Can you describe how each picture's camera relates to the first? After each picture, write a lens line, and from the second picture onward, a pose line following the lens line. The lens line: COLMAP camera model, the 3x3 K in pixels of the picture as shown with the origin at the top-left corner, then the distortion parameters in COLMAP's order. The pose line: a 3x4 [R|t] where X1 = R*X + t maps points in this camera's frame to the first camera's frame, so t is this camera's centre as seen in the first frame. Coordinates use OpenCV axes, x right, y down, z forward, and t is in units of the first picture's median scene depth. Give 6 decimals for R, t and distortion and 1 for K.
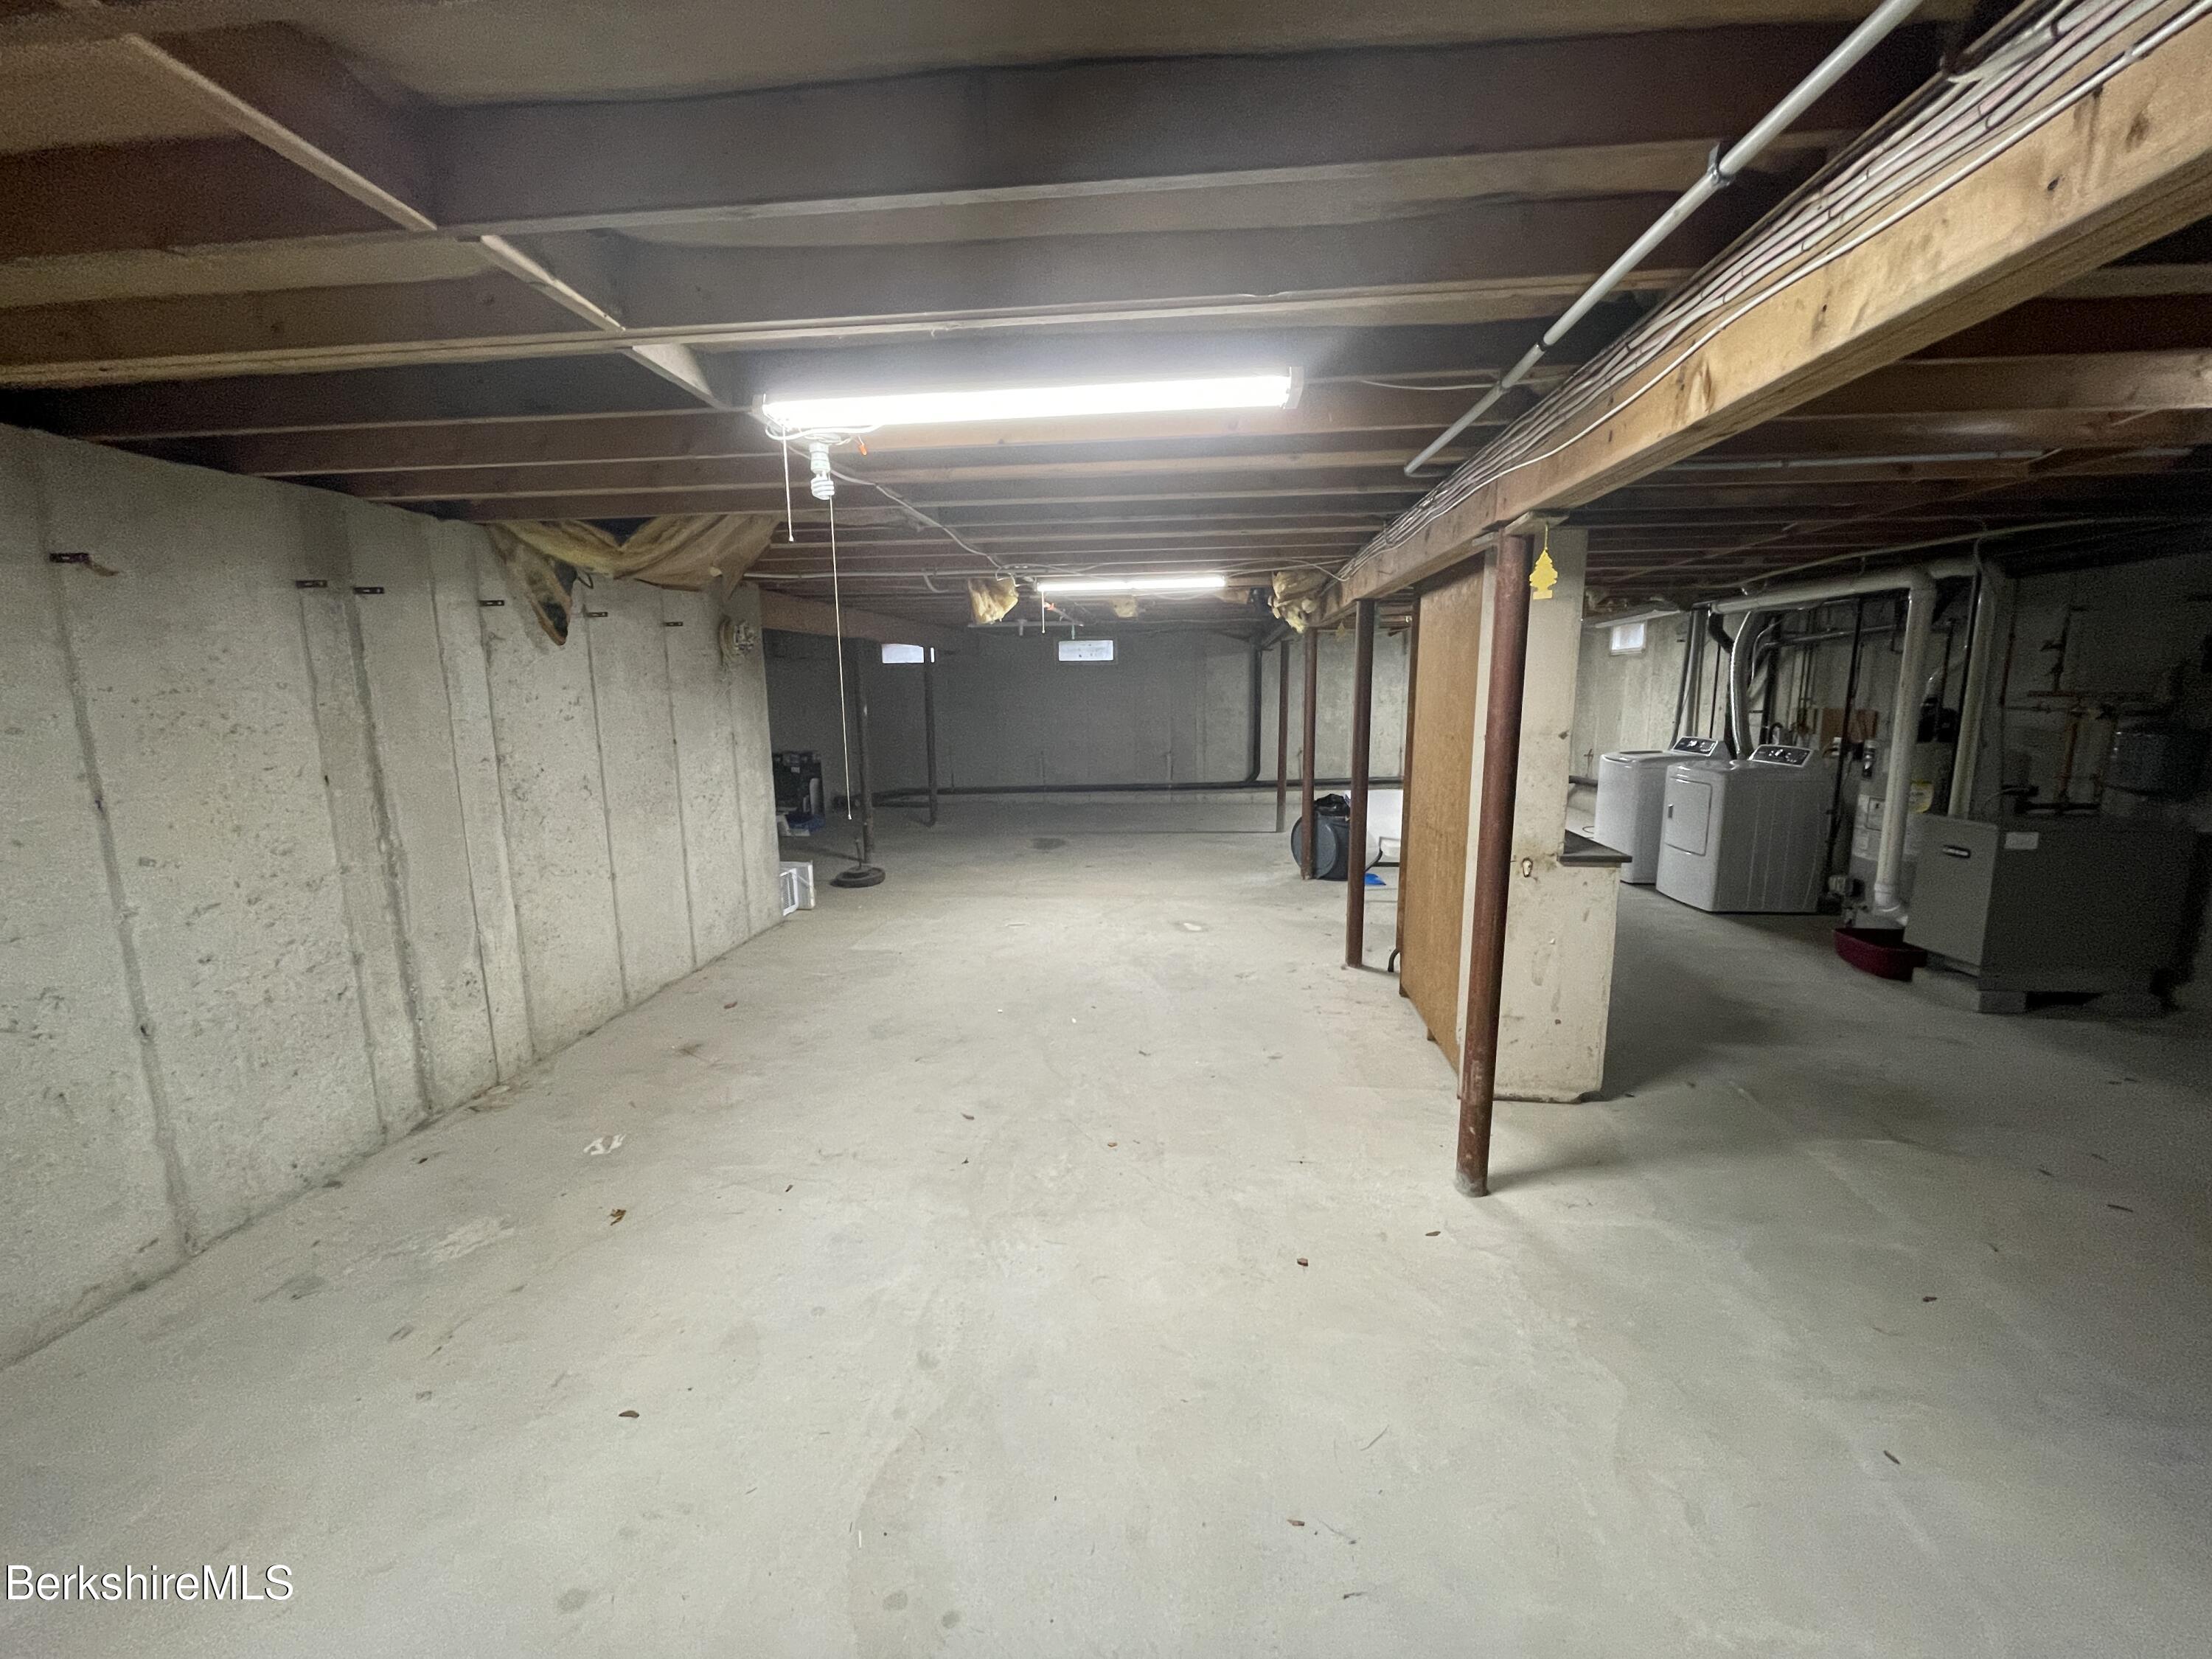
lens RADIAL K [[892.6, 0, 1104.3], [0, 892.6, 831.7], [0, 0, 1]] dist [-0.002296, -0.000468]
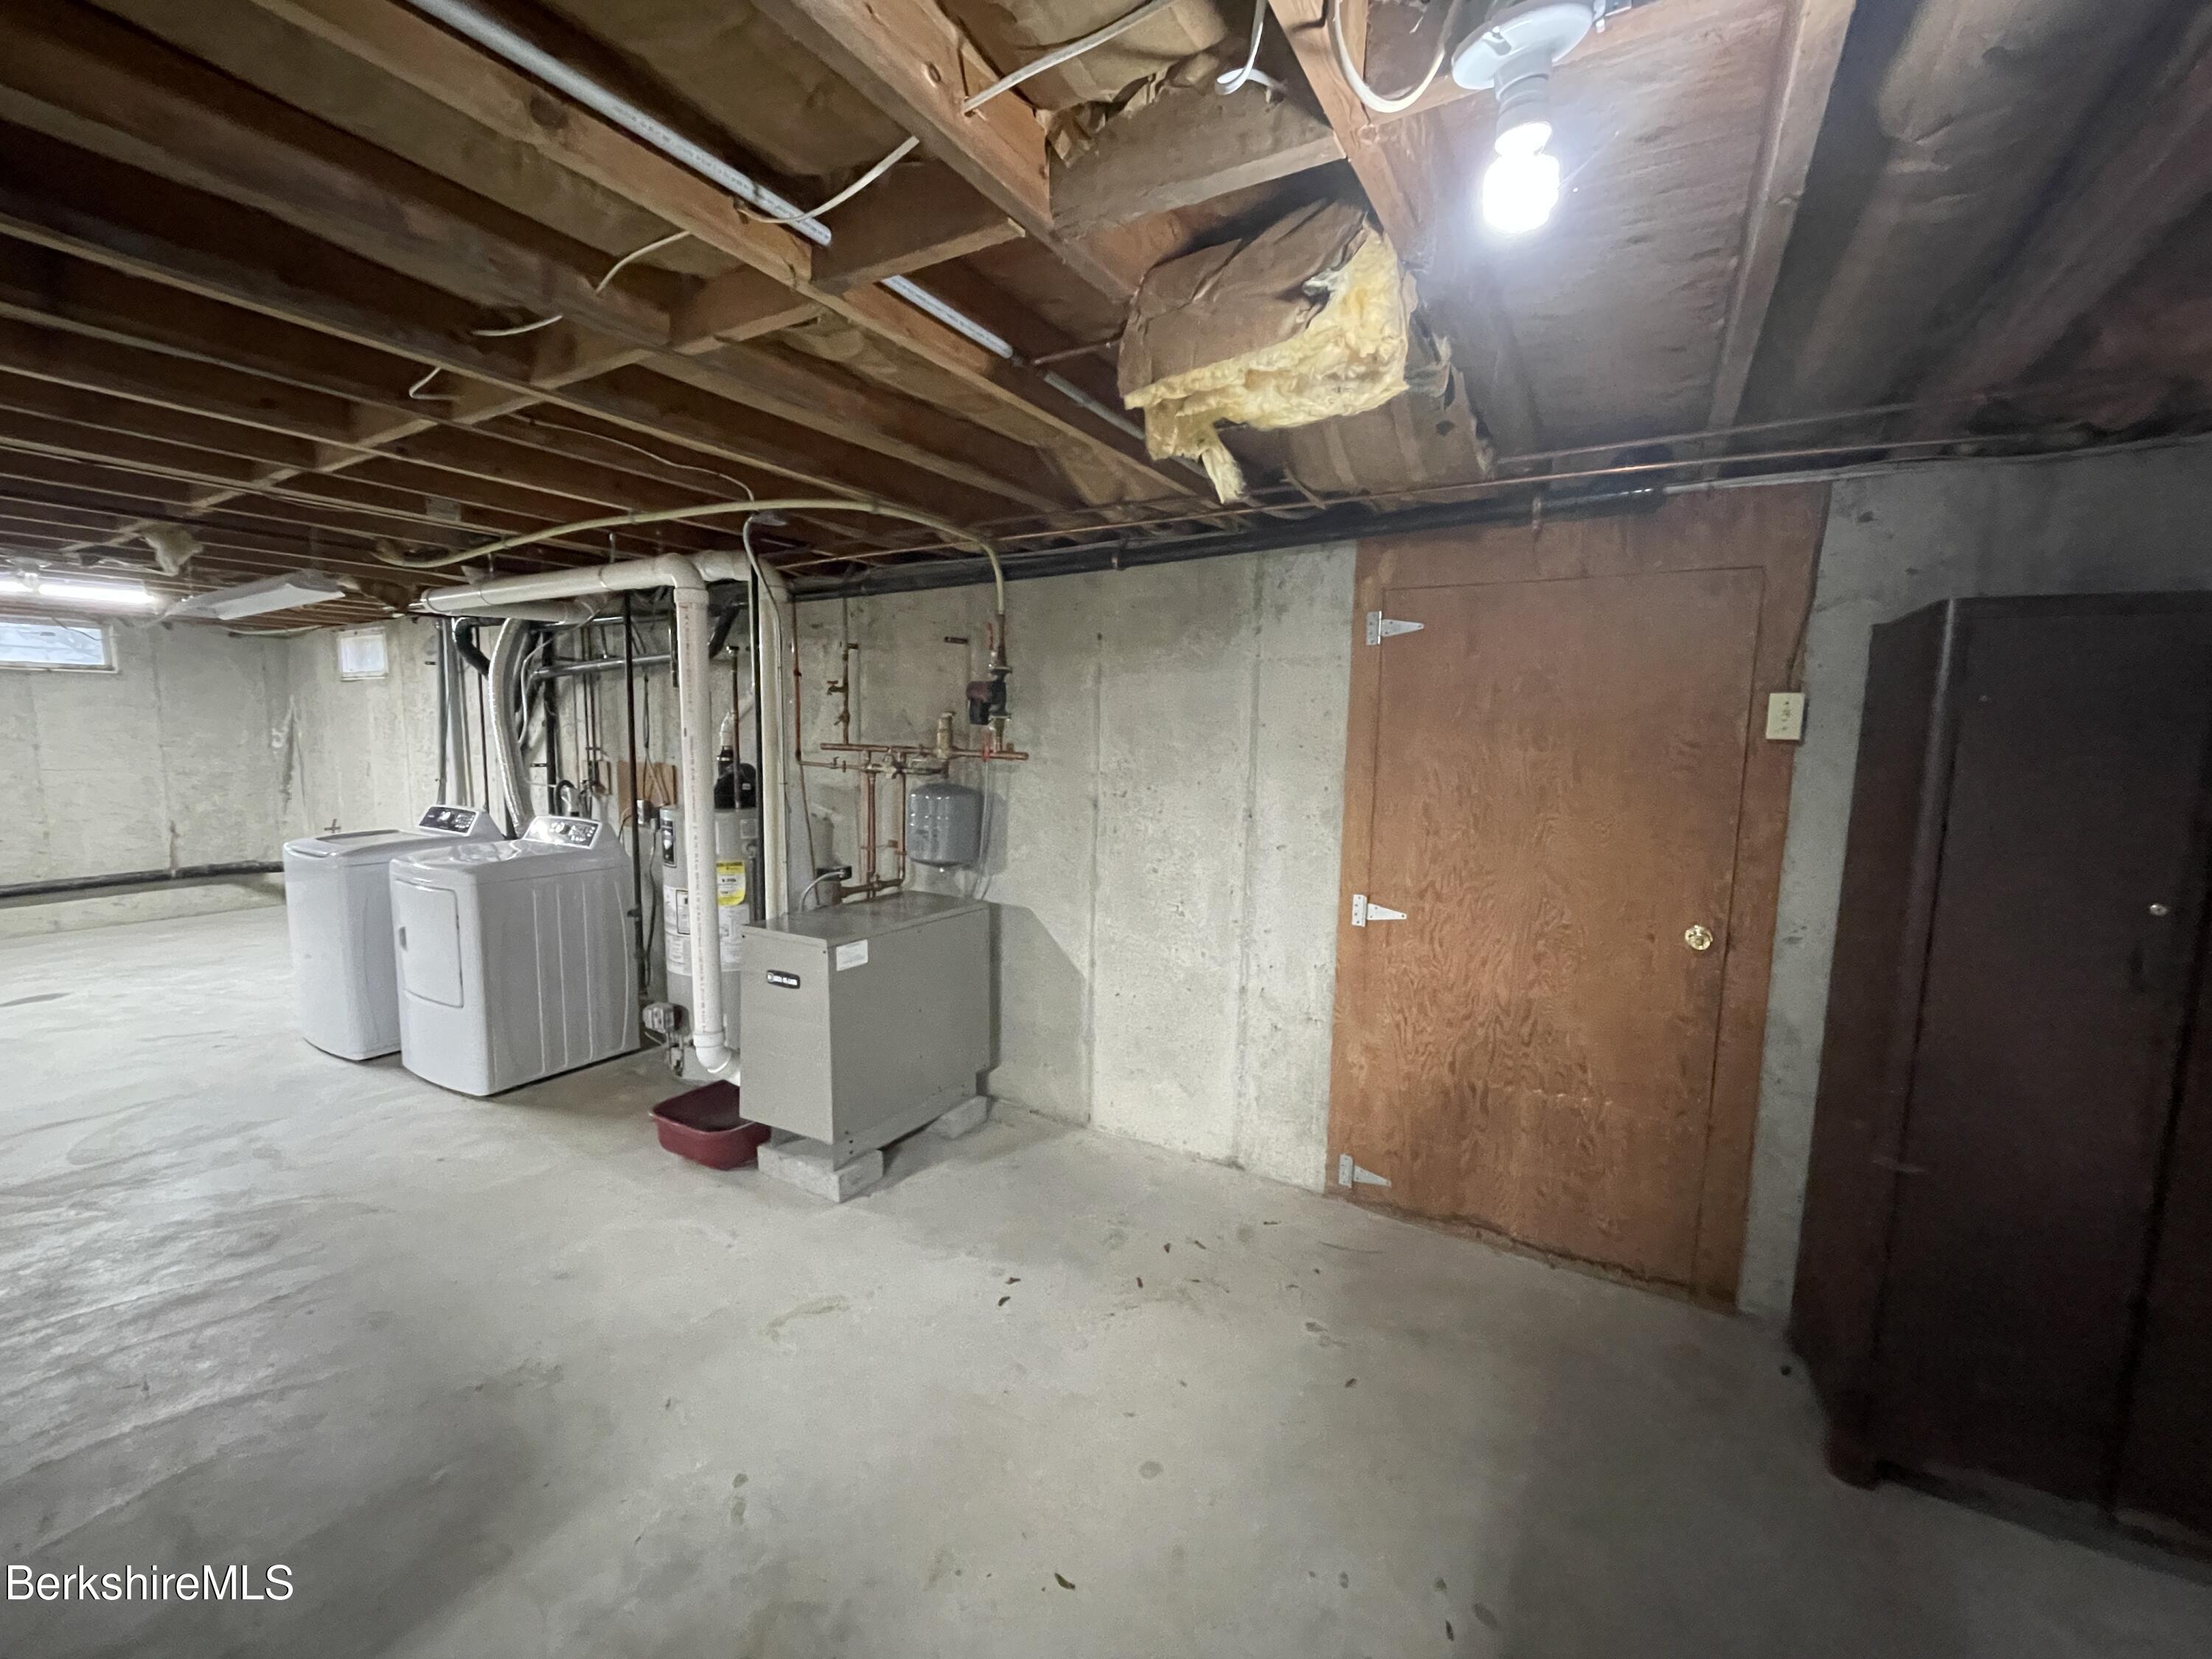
lens RADIAL K [[892.6, 0, 1104.3], [0, 892.6, 831.7], [0, 0, 1]] dist [-0.002296, -0.000468]
pose [[0.425060, -0.083235, 0.901330, 0.376210], [0.124443, 0.991681, 0.032893, -0.066518], [-0.896570, 0.098183, 0.431882, 0.391716]]
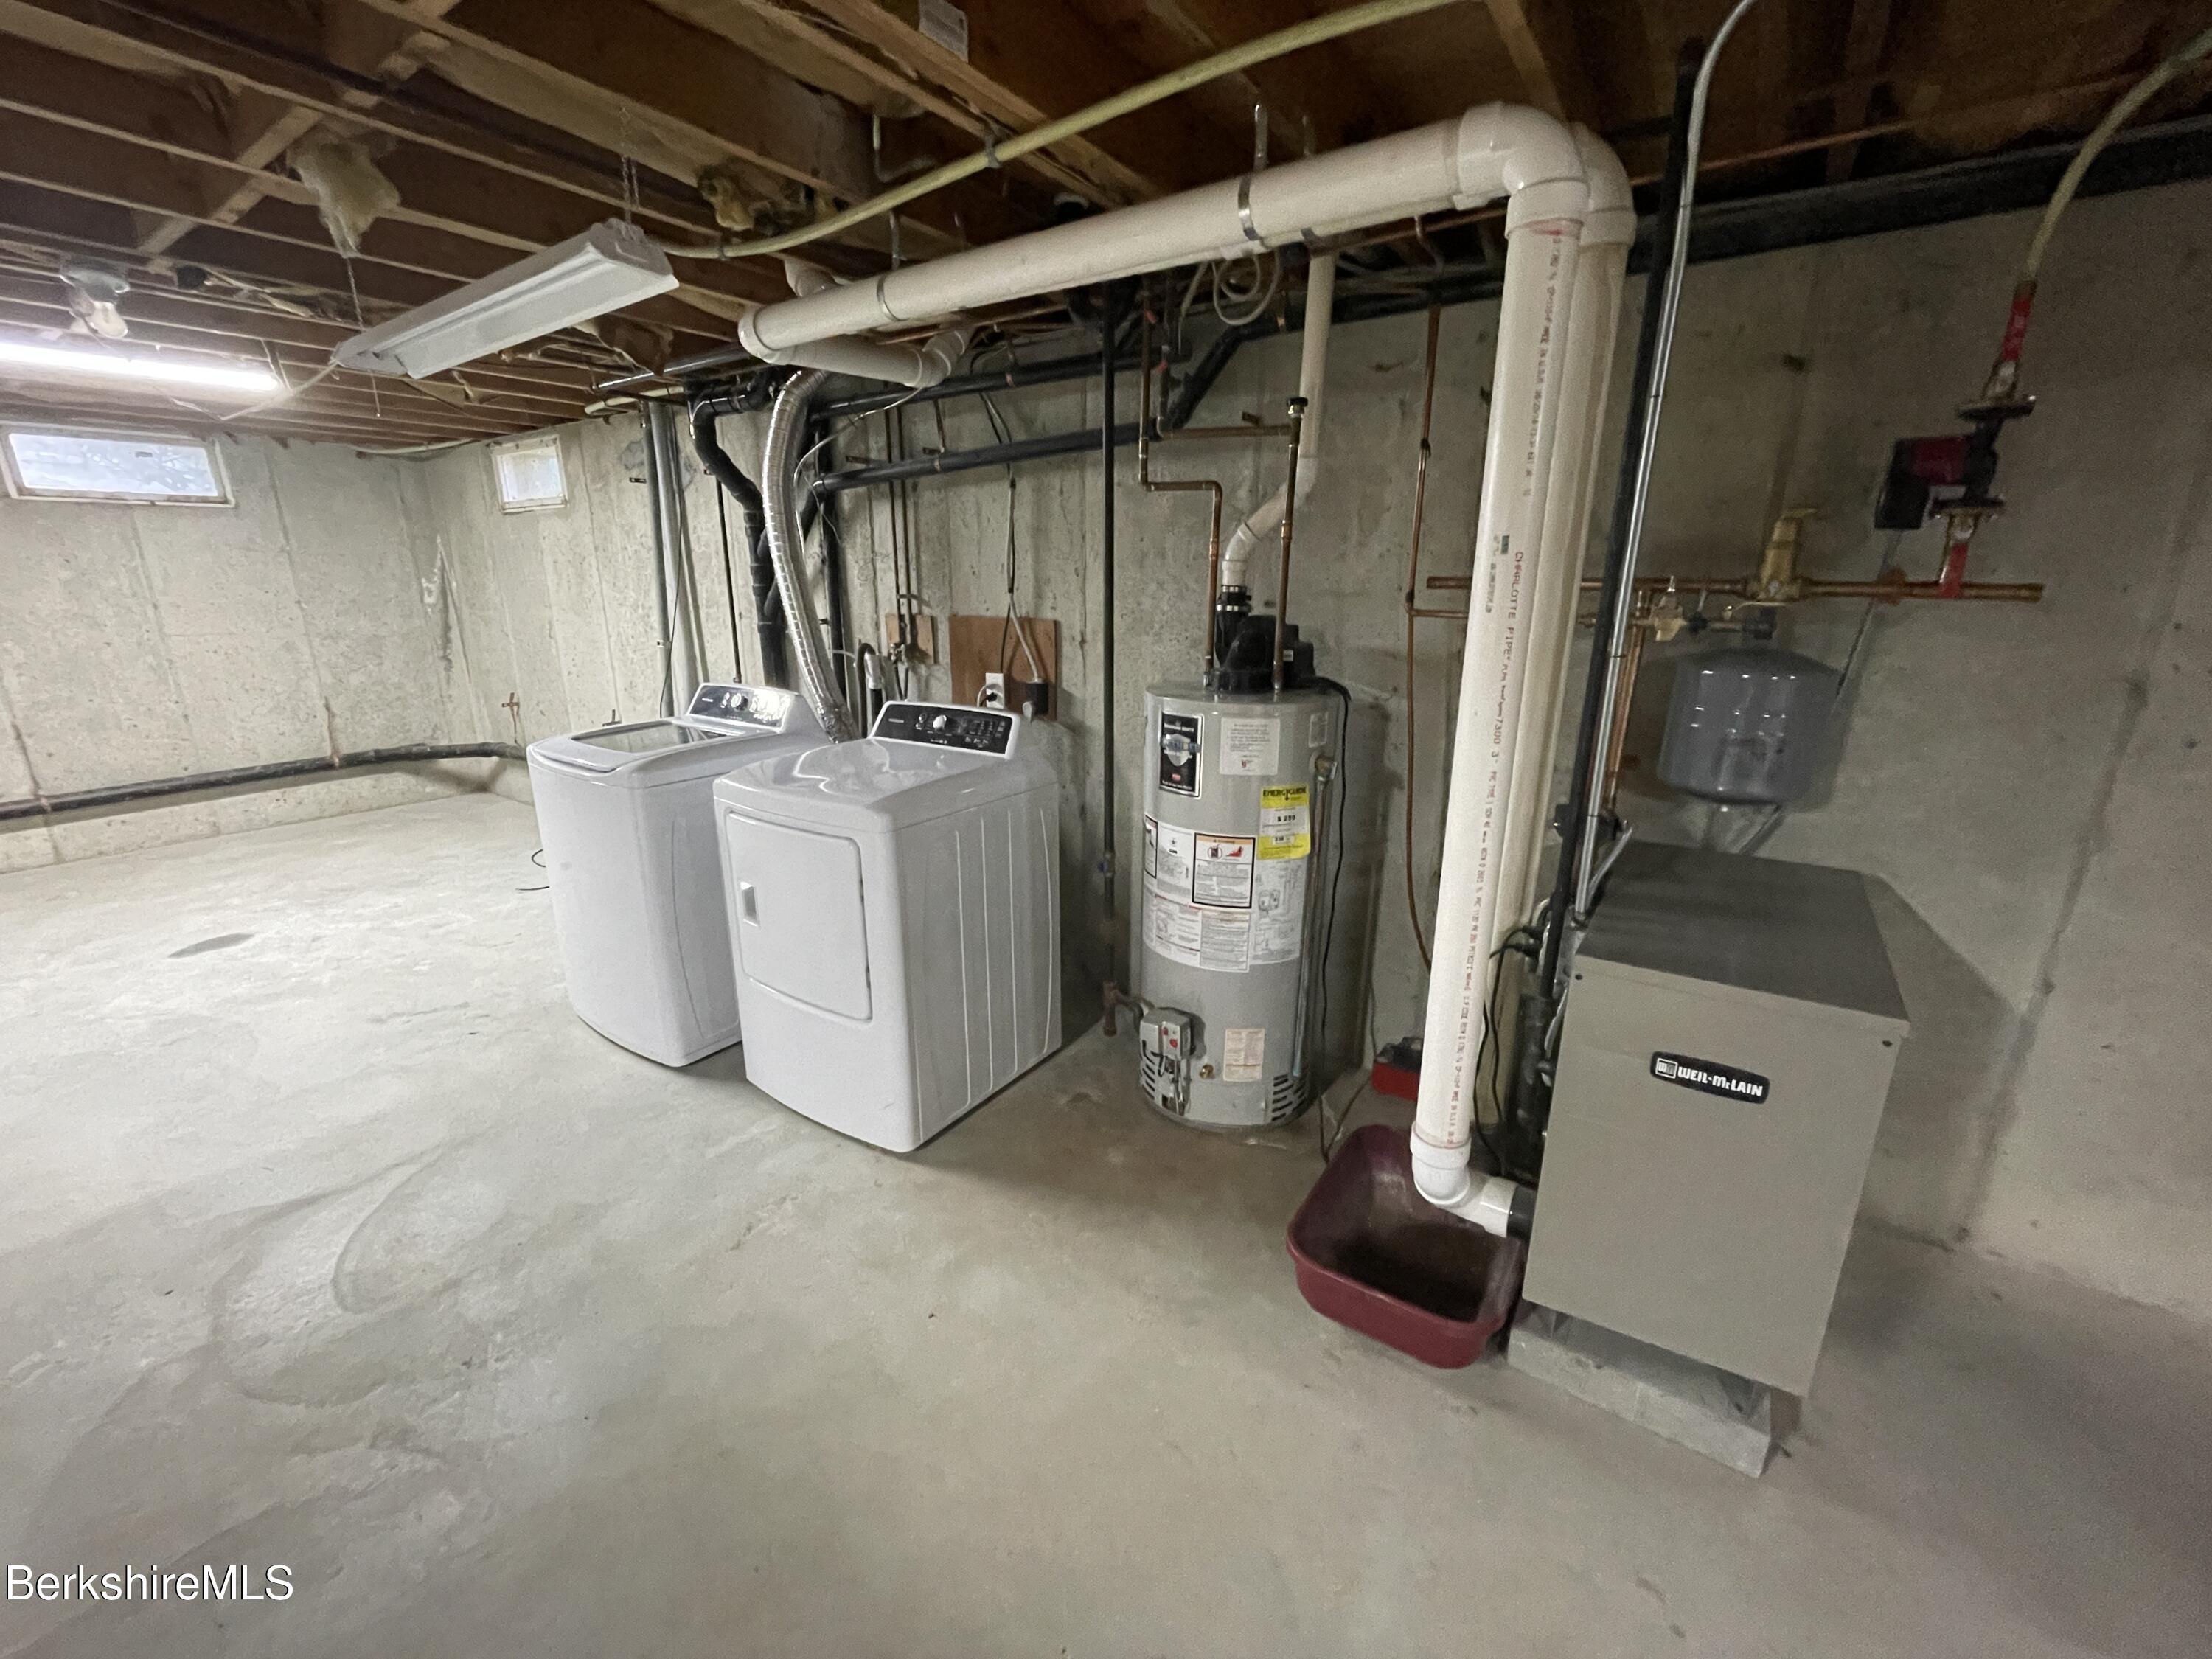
lens RADIAL K [[892.6, 0, 1104.3], [0, 892.6, 831.7], [0, 0, 1]] dist [-0.002296, -0.000468]
pose [[0.486252, -0.227667, 0.843639, 0.490144], [0.133303, 0.973489, 0.185877, -0.126487], [-0.863591, 0.022076, 0.503710, 0.841089]]
